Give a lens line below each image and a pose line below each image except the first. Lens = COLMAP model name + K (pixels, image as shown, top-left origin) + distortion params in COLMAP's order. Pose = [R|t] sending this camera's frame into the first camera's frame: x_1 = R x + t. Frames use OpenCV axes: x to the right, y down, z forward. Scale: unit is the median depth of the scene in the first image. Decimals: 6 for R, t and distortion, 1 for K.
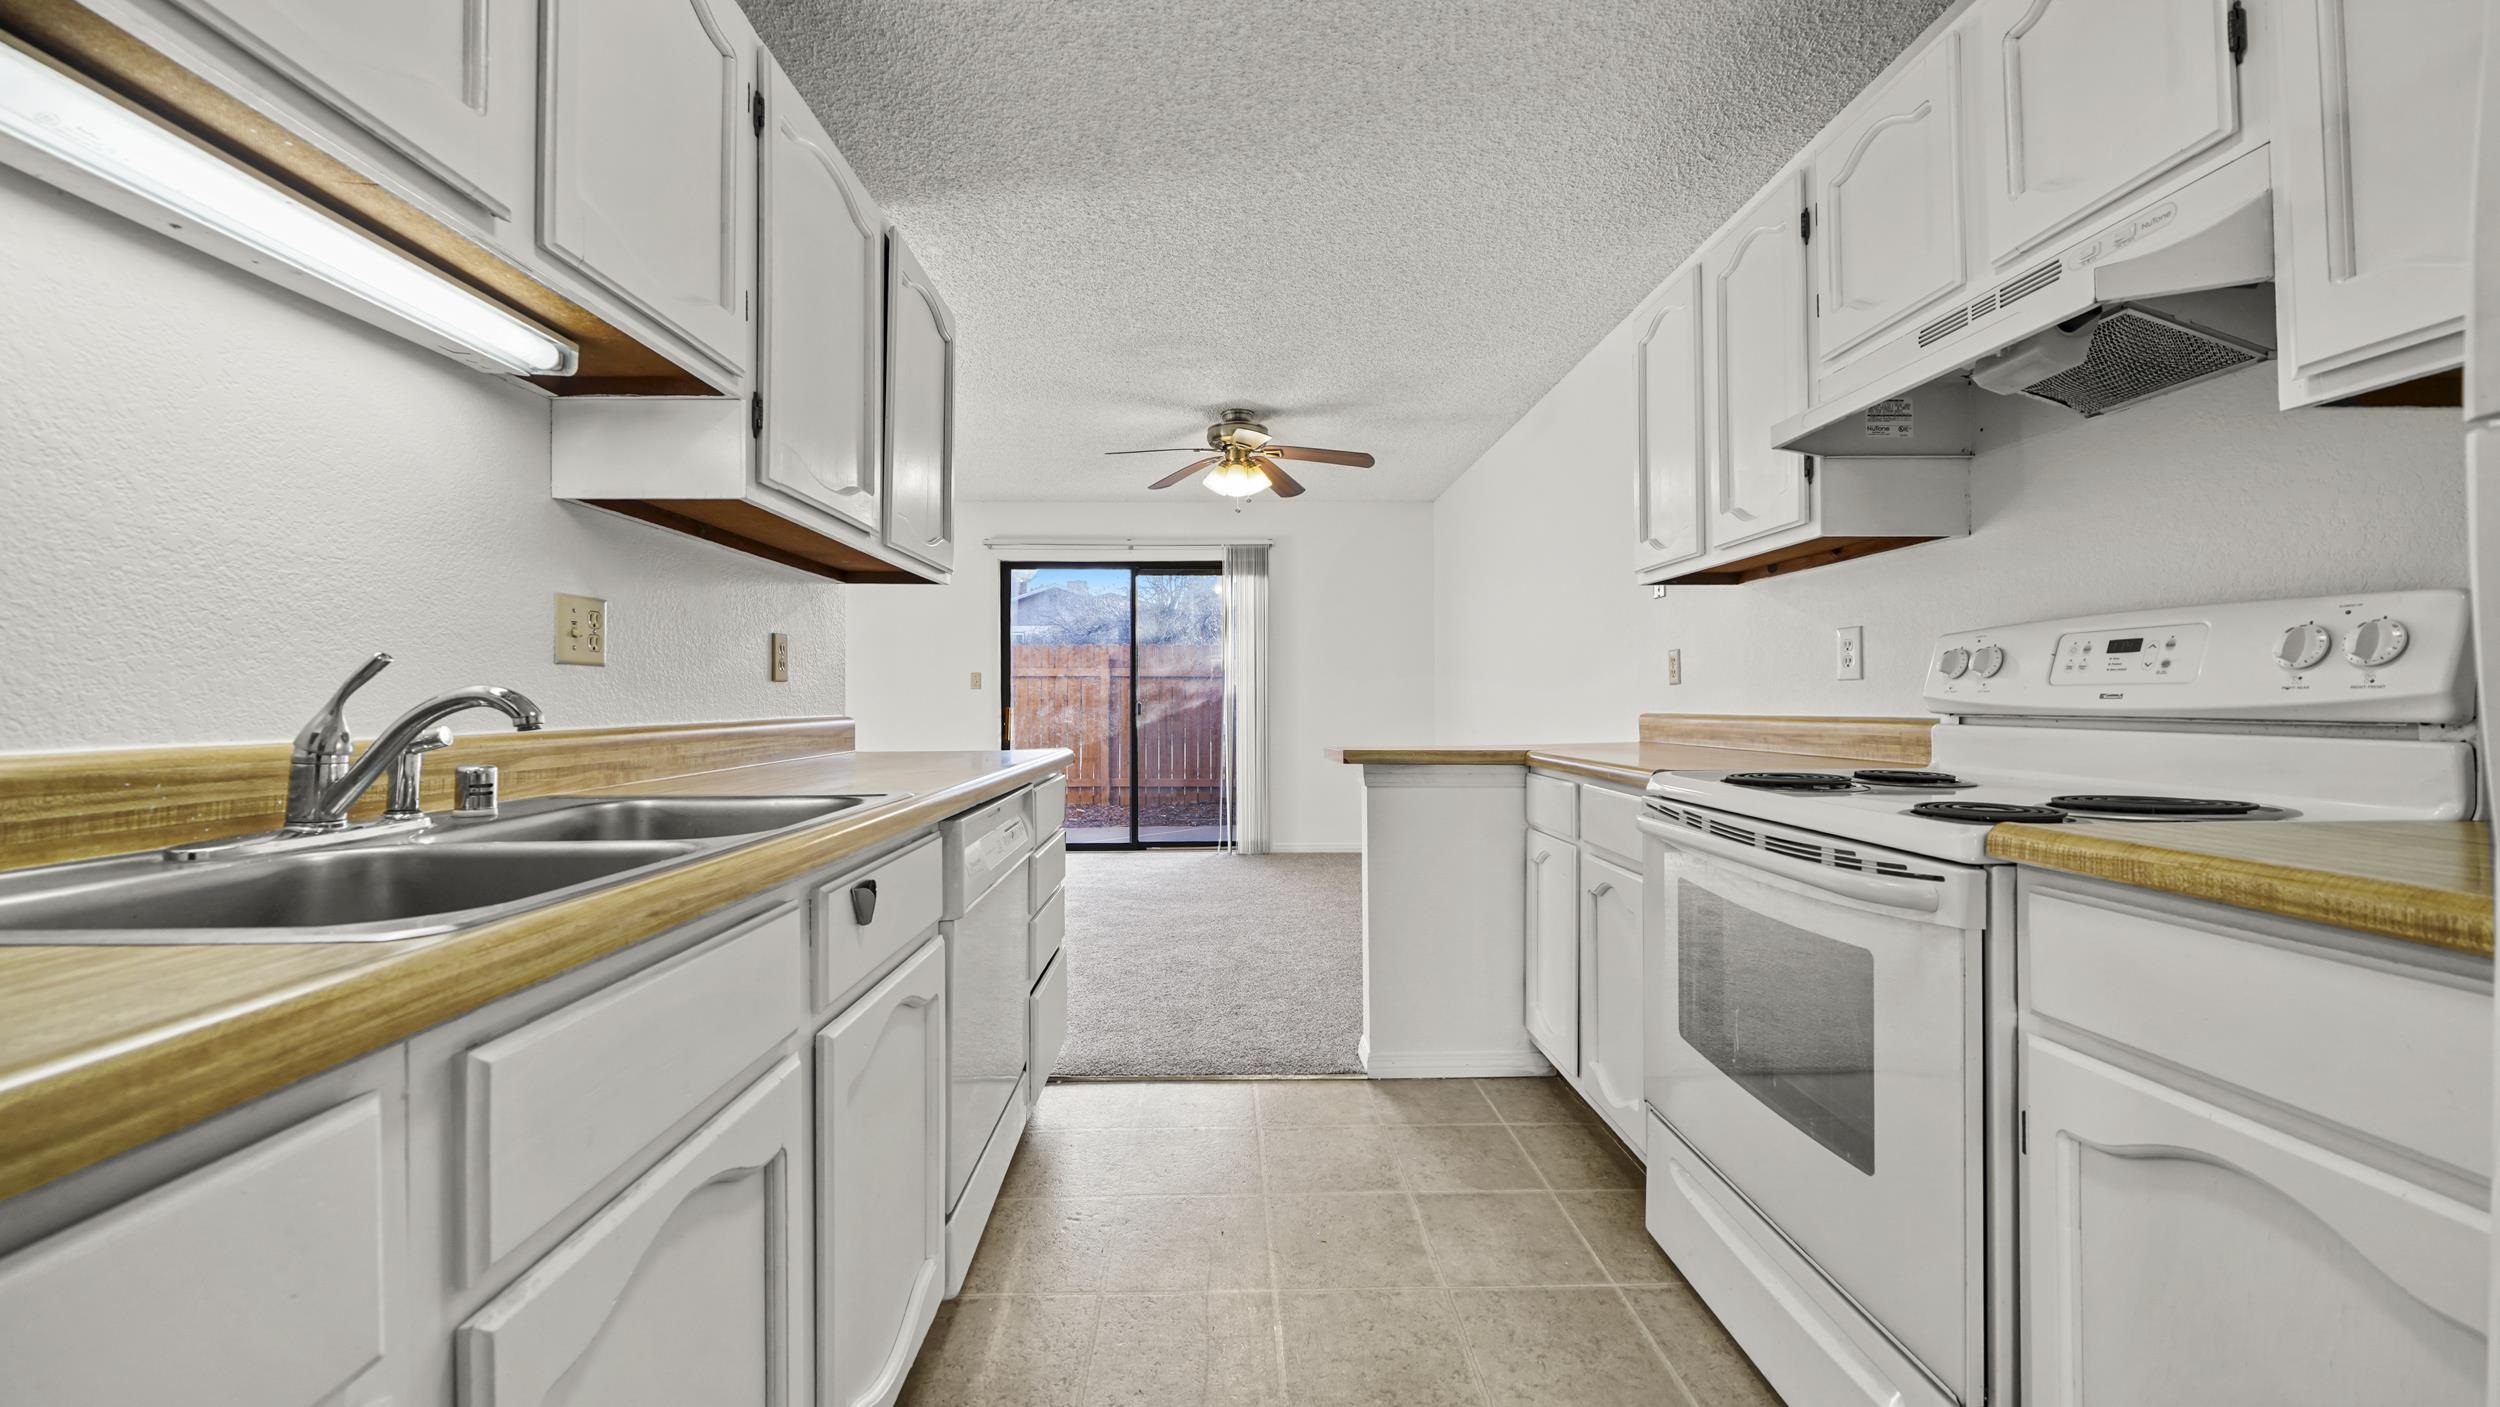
lens RADIAL K [[885.2, 0, 1237.5], [0, 885.2, 691.2], [0, 0, 1]] dist [-0.000211, -0.000028]
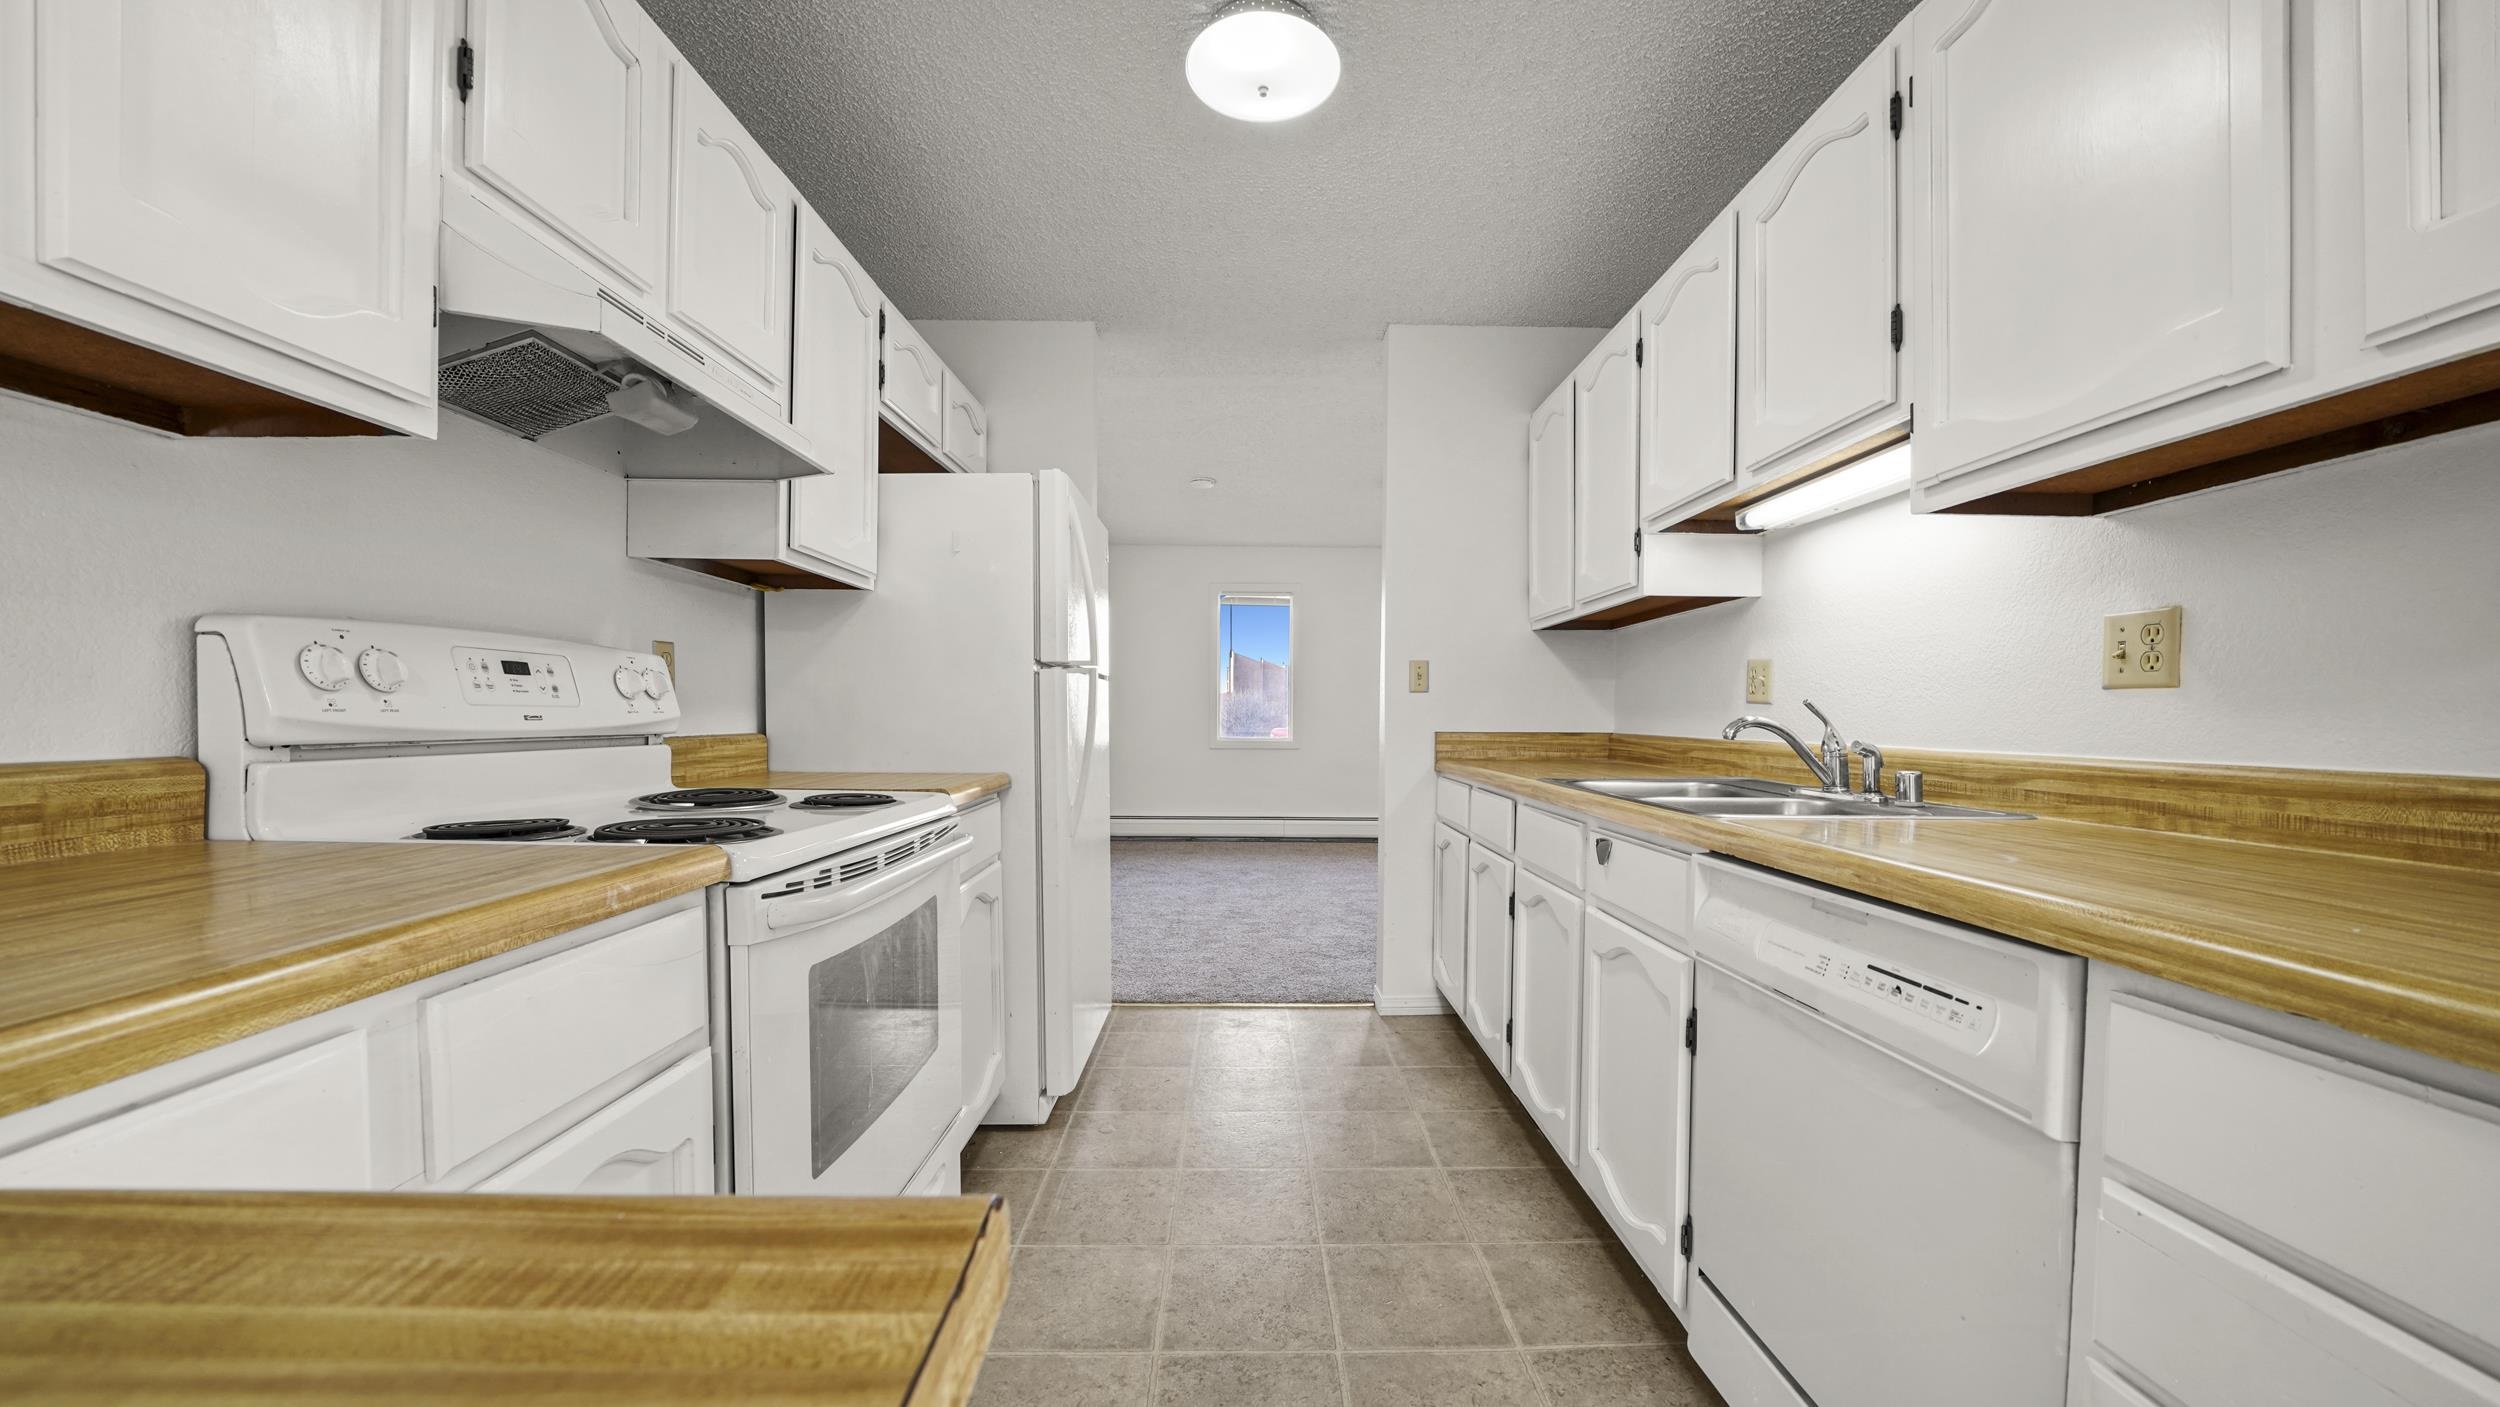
lens RADIAL K [[912.8, 0, 1252.1], [0, 912.8, 742.3], [0, 0, 1]] dist [-0.013141, -0.000033]
pose [[-0.999973, -0.003428, 0.006445, 0.104915], [-0.003318, 0.999849, 0.017035, 0.009150], [-0.006502, 0.017014, -0.999834, 1.394184]]
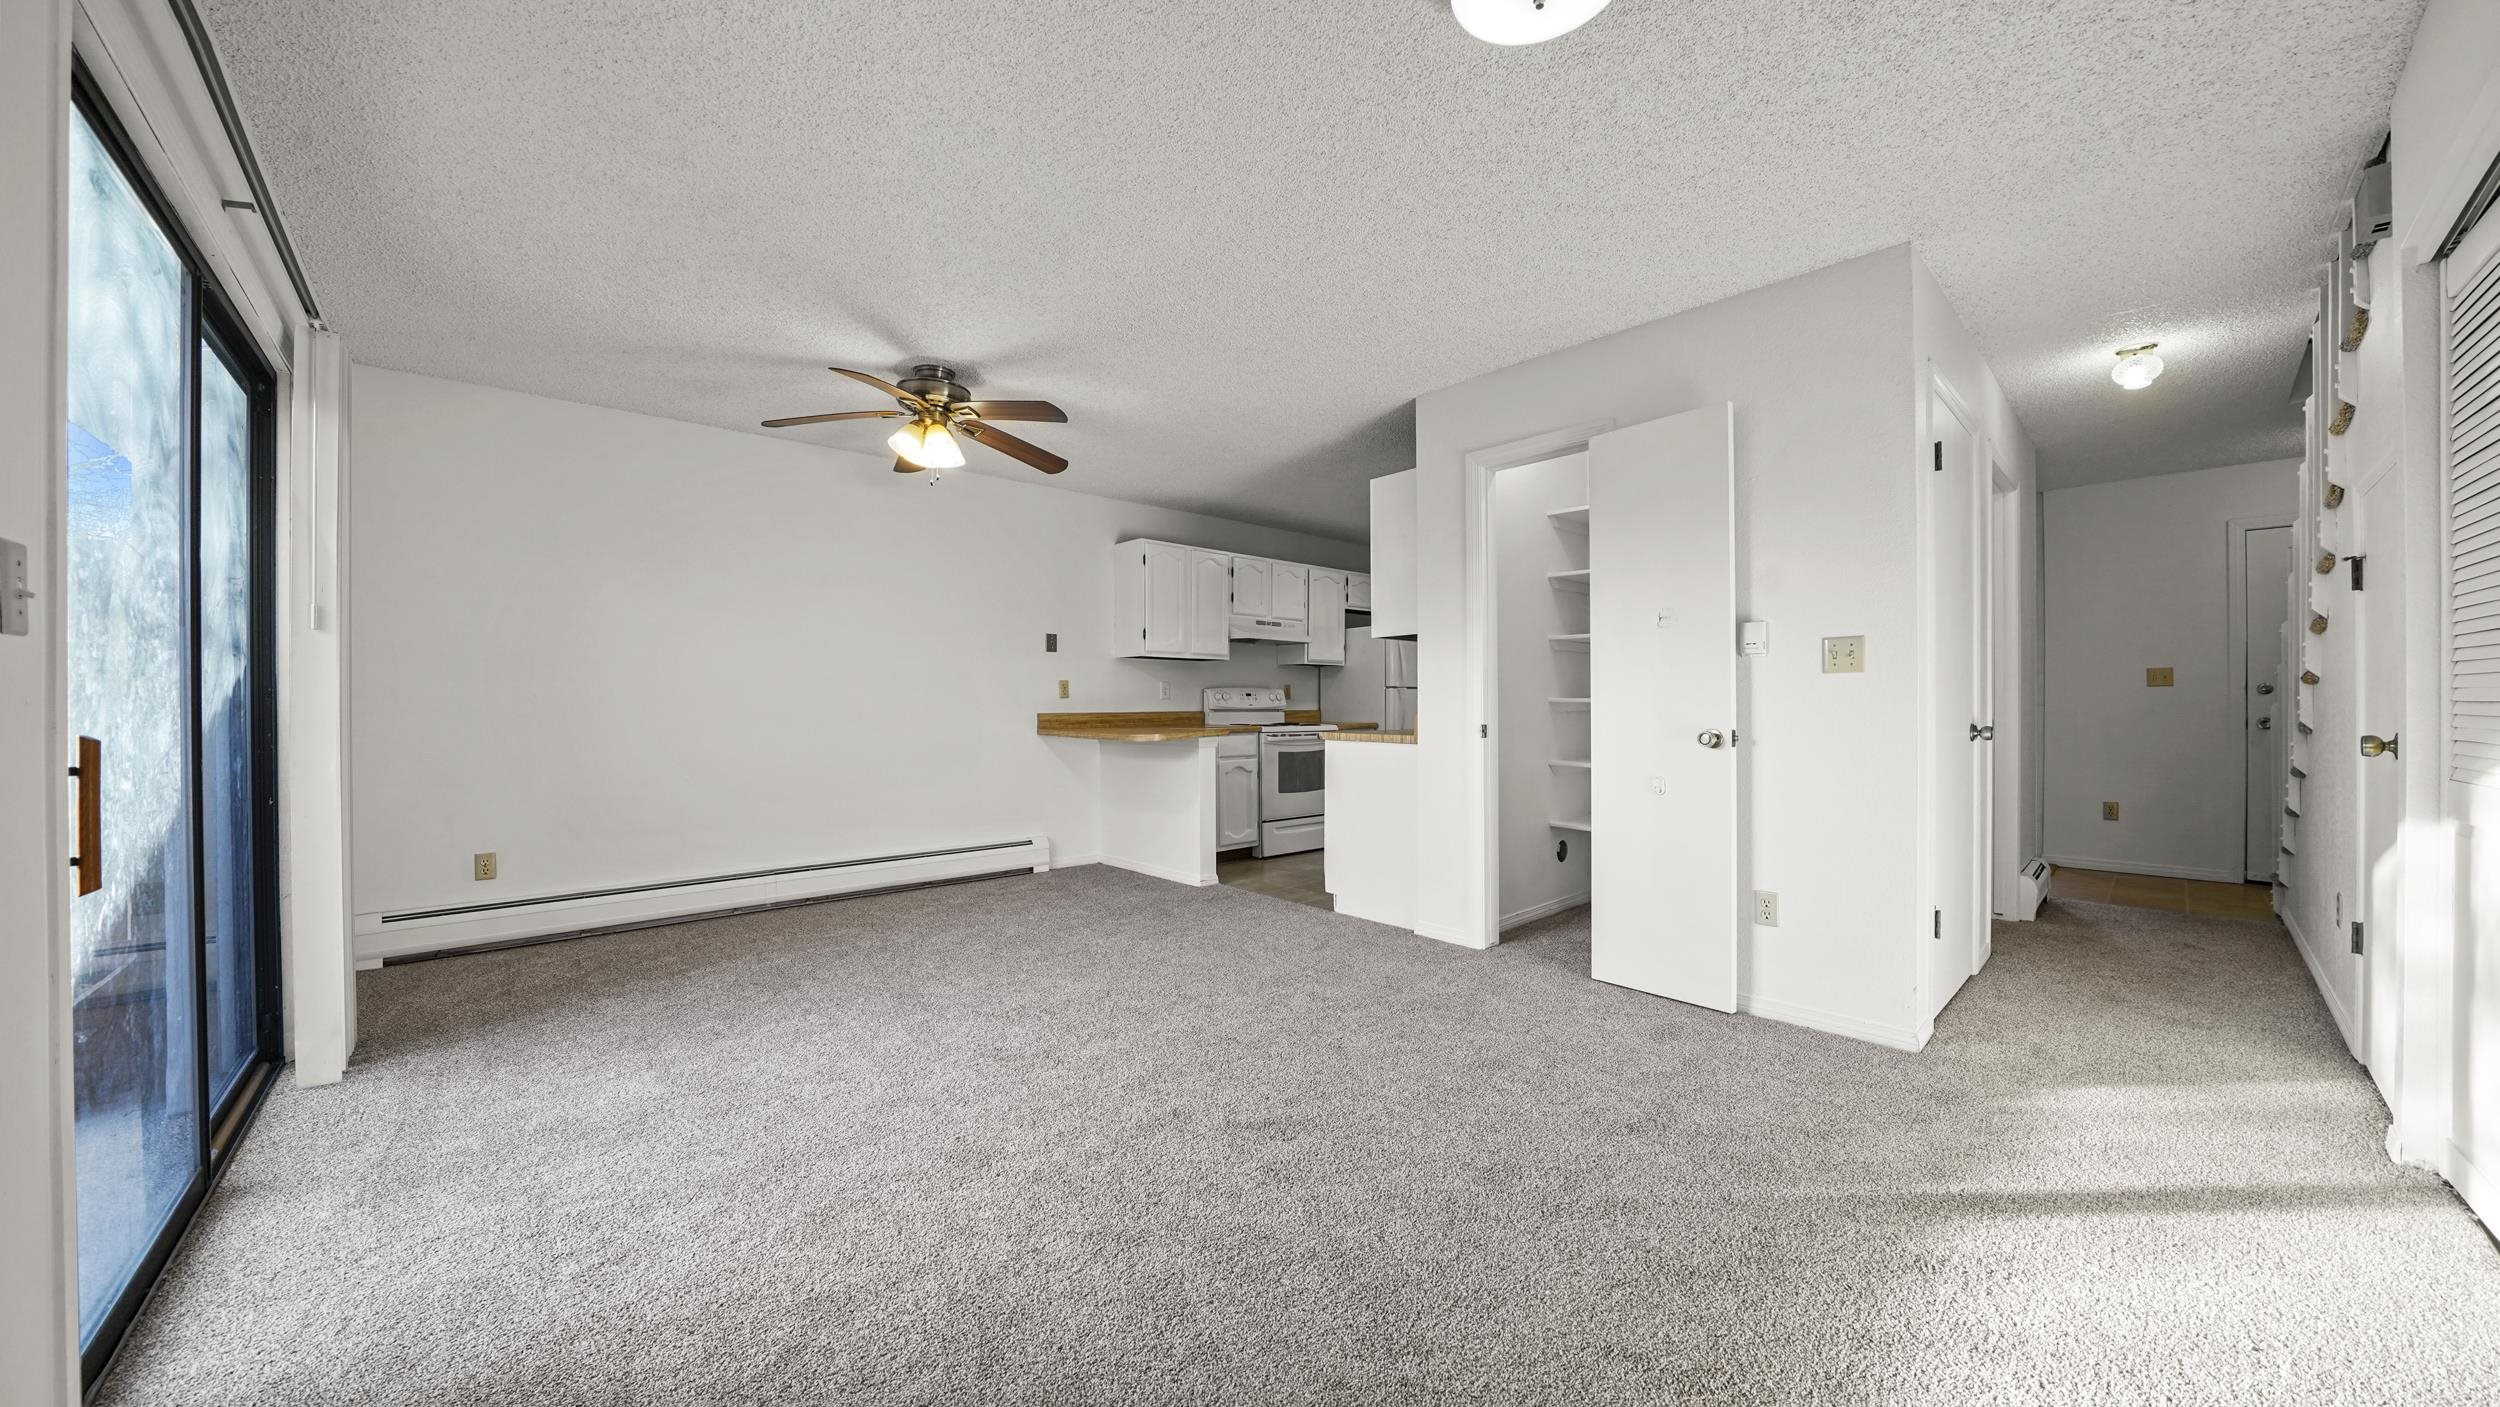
lens RADIAL K [[867.9, 0, 1246.5], [0, 867.9, 708.7], [0, 0, 1]] dist [-0.025618, -0.000002]
pose [[-0.663415, 0.004024, 0.748241, -1.757958], [-0.001806, 0.999974, -0.006979, 0.040156], [-0.748250, -0.005982, -0.663390, 2.864926]]
